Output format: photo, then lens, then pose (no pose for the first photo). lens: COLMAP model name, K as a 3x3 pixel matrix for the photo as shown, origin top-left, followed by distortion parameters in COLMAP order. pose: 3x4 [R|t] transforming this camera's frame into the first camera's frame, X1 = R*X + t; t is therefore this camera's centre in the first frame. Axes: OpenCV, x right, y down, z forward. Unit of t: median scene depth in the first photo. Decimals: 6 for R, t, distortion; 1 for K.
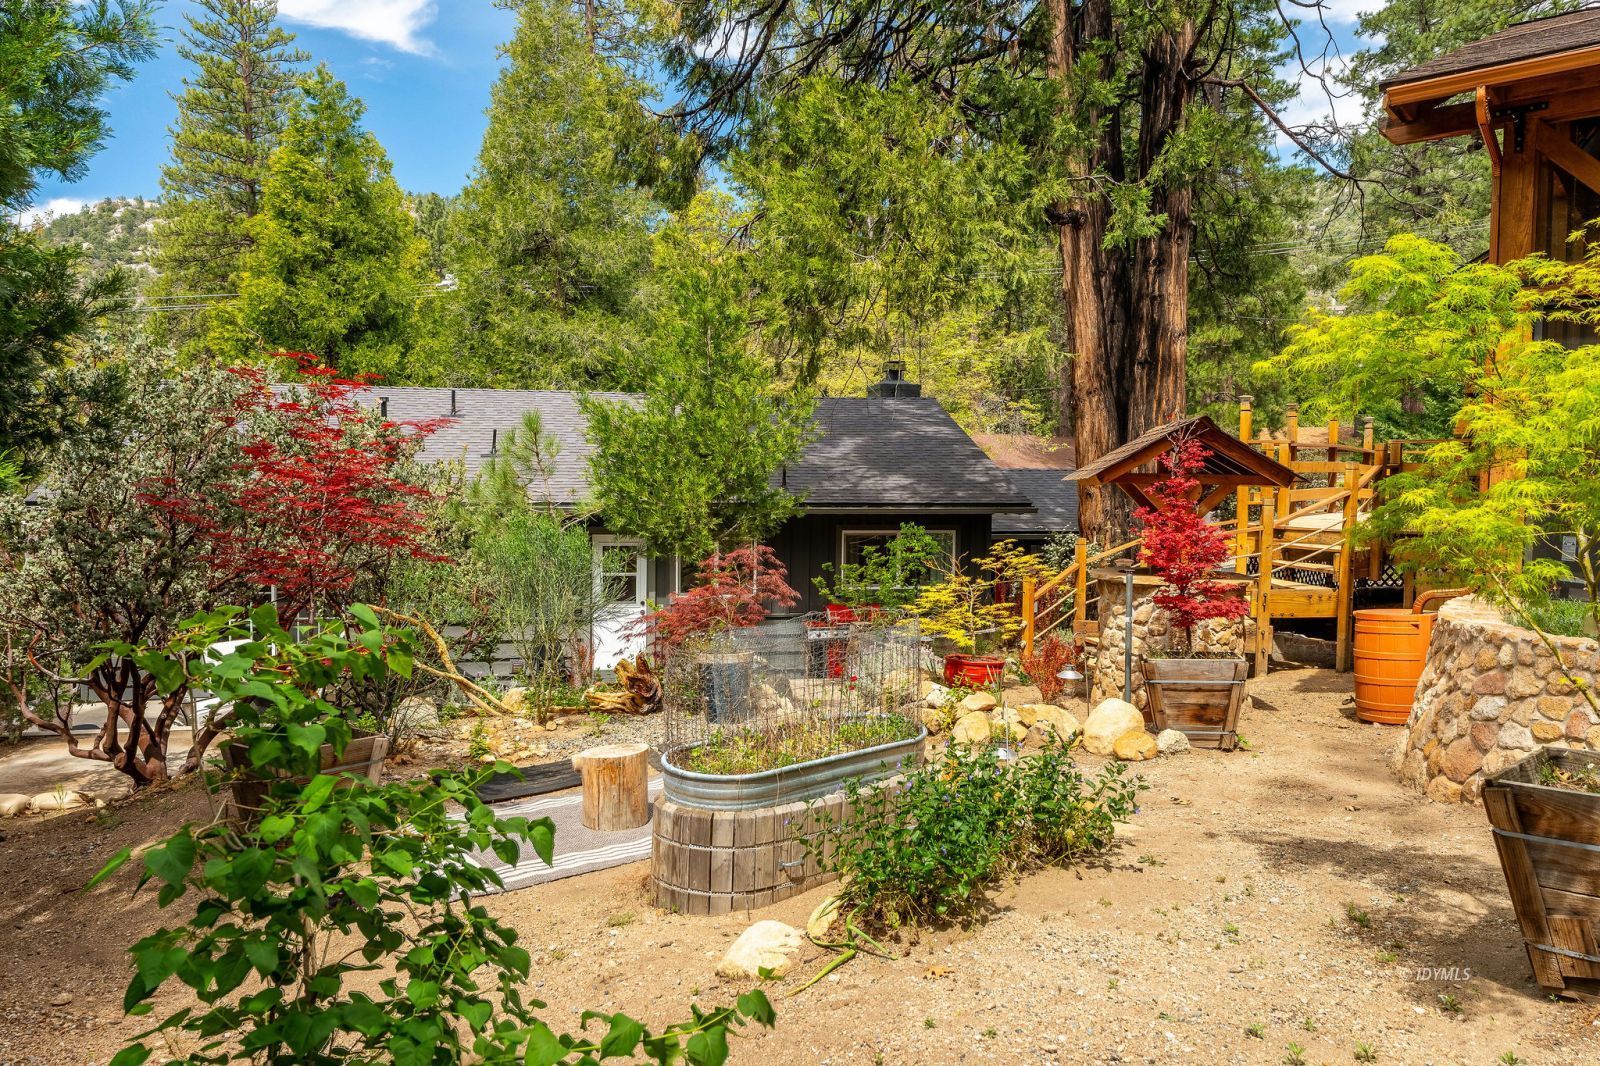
lens RADIAL K [[1113.6, 0, 760.4], [0, 1113.6, 541.9], [0, 0, 1]] dist [-0.002088, -0.002928]
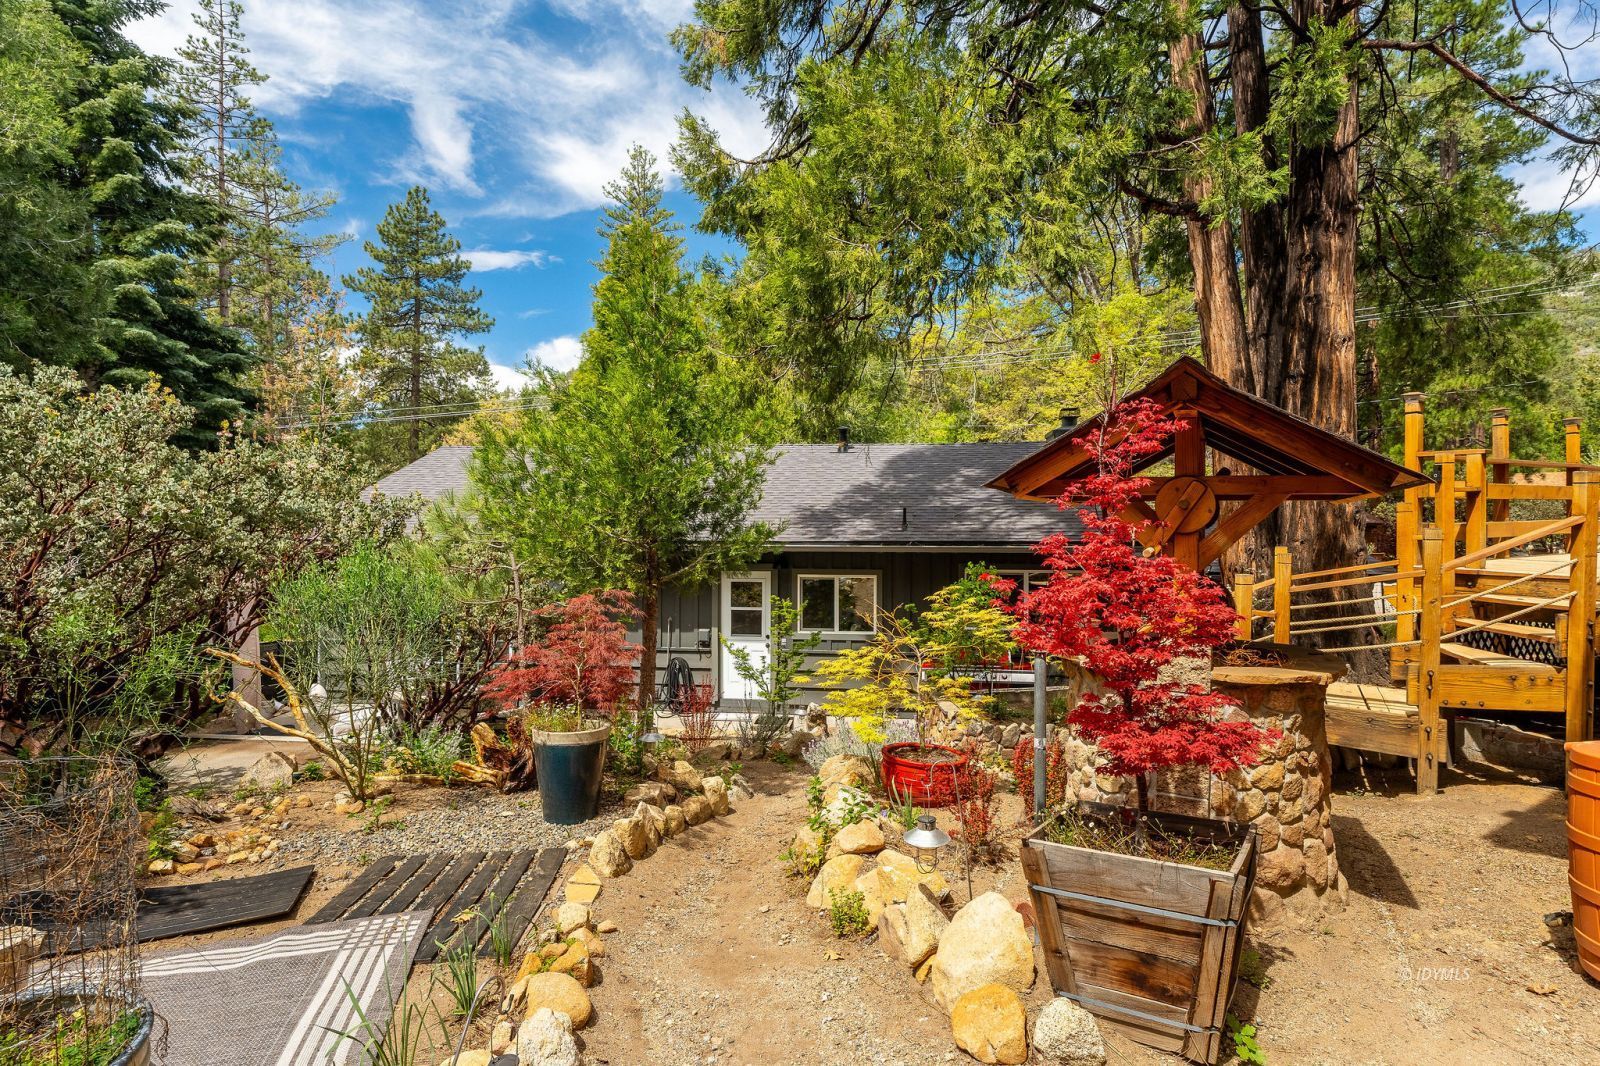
lens RADIAL K [[806.1, 0, 813.8], [0, 806.1, 538.5], [0, 0, 1]] dist [-0.006039, 0.001340]
pose [[0.952381, -0.002253, -0.304902, 0.156612], [-0.011425, 0.999007, -0.043068, -0.005126], [0.304696, 0.044501, 0.951410, 0.267273]]
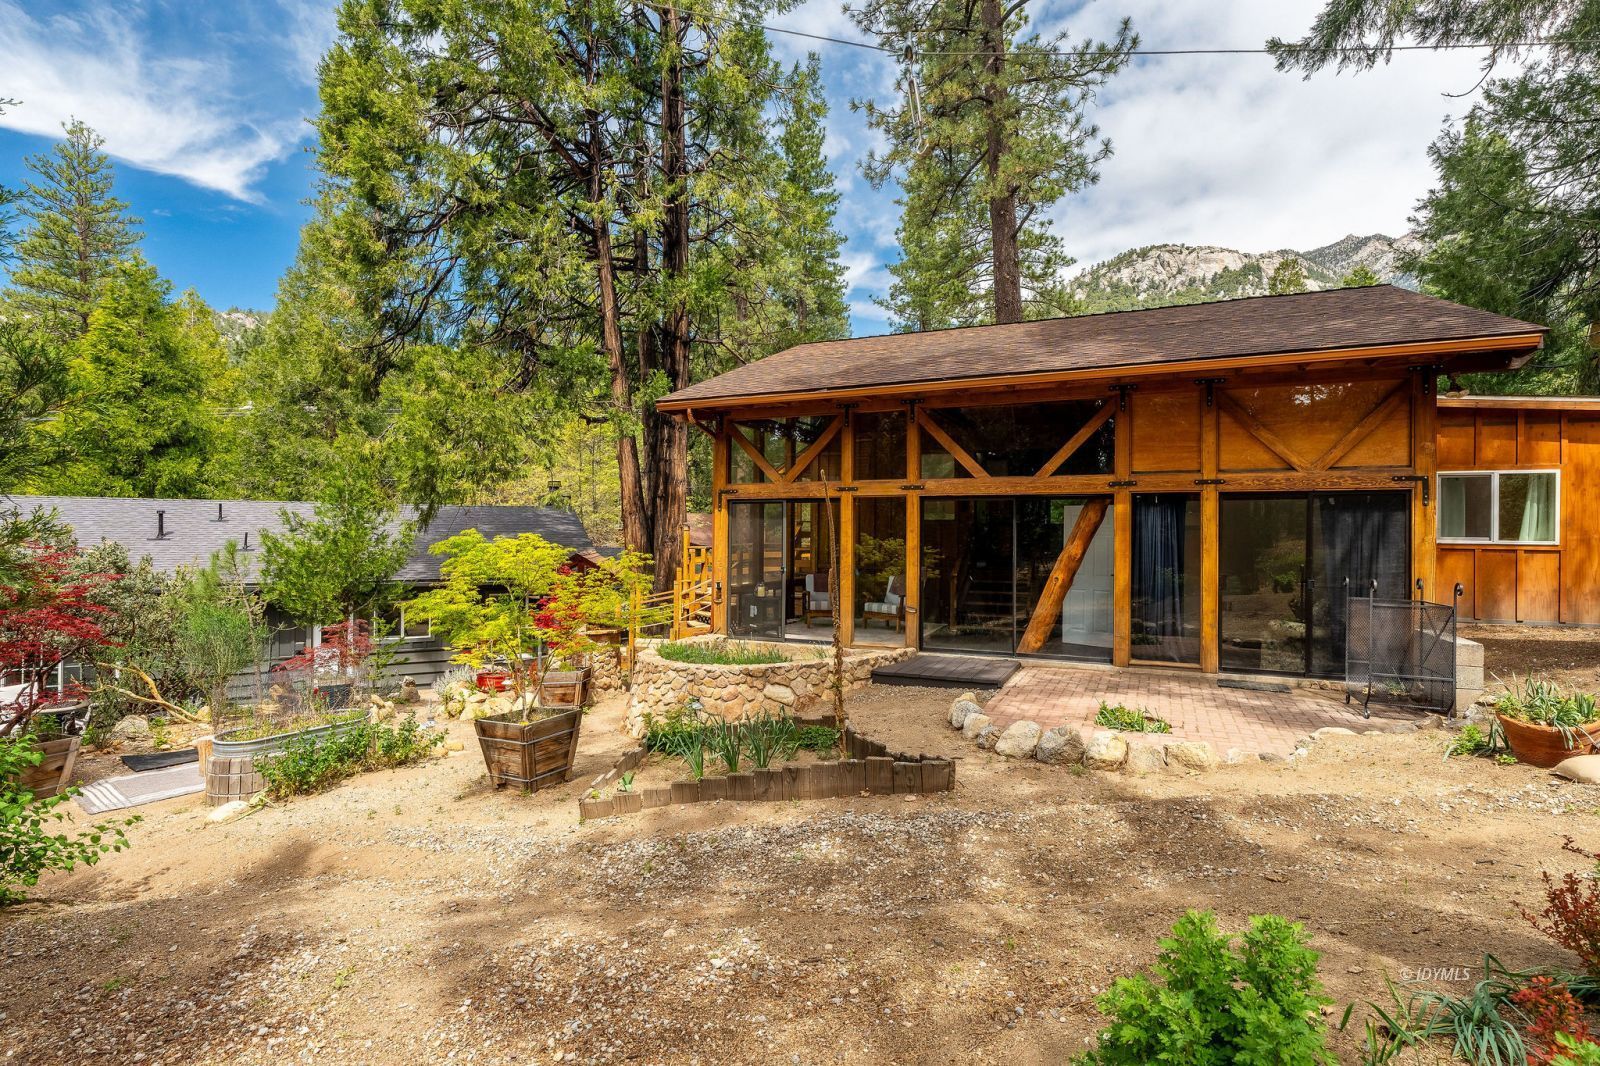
lens RADIAL K [[806.1, 0, 805.3], [0, 806.1, 529.2], [0, 0, 1]] dist [-0.006039, 0.001340]
pose [[0.957505, -0.003136, 0.288400, 0.168632], [0.019649, 0.998327, -0.054381, -0.030408], [-0.287747, 0.057737, 0.955965, -0.255108]]
